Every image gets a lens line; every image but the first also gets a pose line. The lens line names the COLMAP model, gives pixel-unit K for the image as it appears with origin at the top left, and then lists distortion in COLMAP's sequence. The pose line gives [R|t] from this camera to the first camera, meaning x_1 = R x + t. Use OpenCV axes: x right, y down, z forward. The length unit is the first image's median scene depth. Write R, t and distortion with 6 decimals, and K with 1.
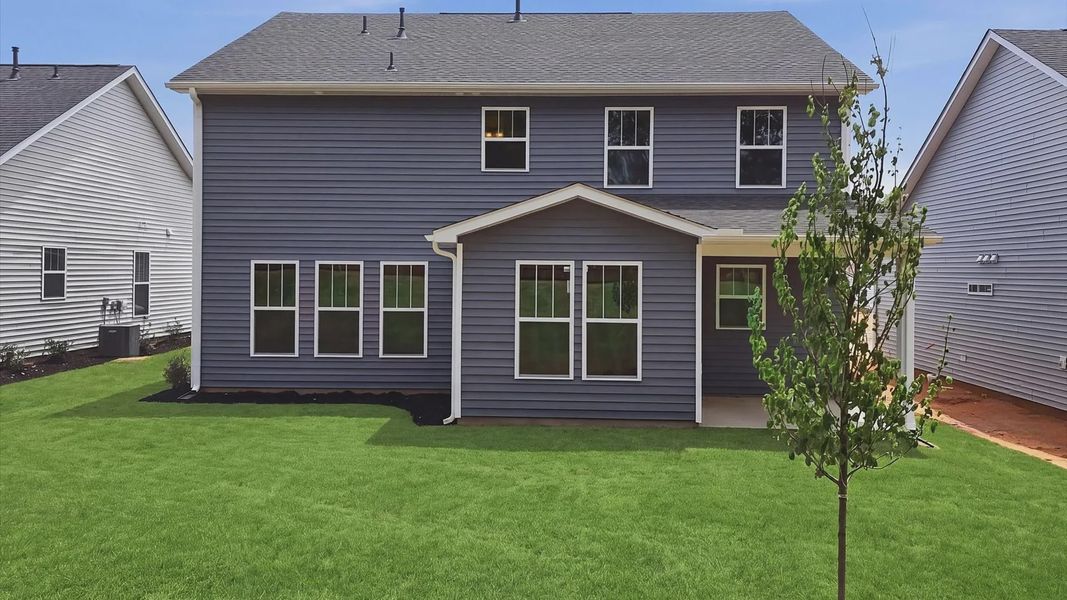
lens RADIAL K [[877.2, 0, 523.6], [0, 877.2, 284.5], [0, 0, 1]] dist [0.085671, -0.027010]
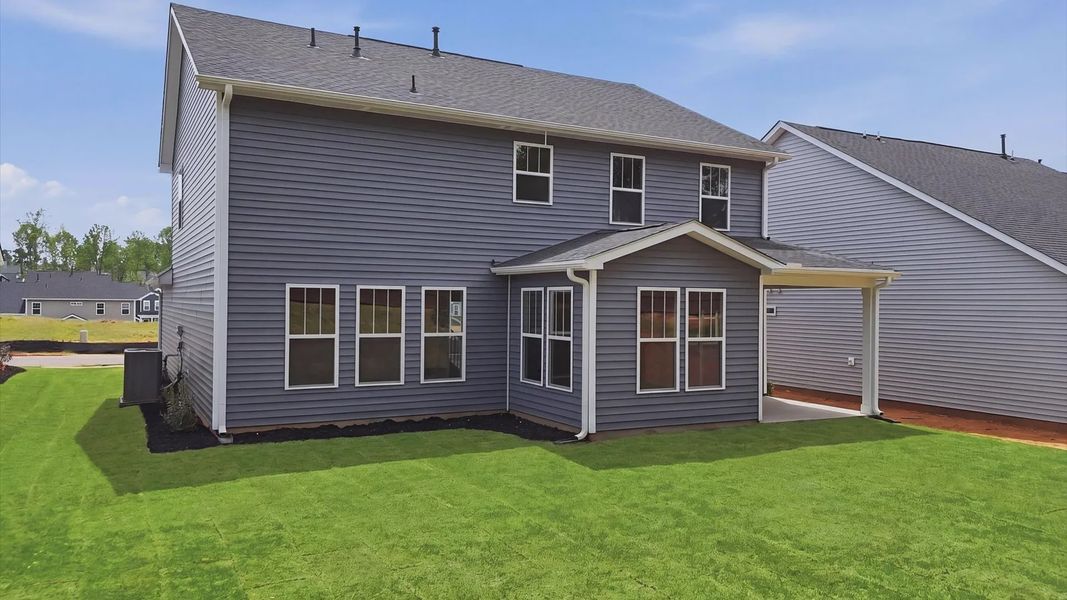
lens RADIAL K [[803.3, 0, 533.6], [0, 803.3, 300.8], [0, 0, 1]] dist [0.106950, 0.000708]
pose [[0.857507, -0.000531, 0.514471, -0.530982], [0.005088, 0.999959, -0.007449, -0.002567], [-0.514446, 0.009005, 0.857475, 0.158894]]
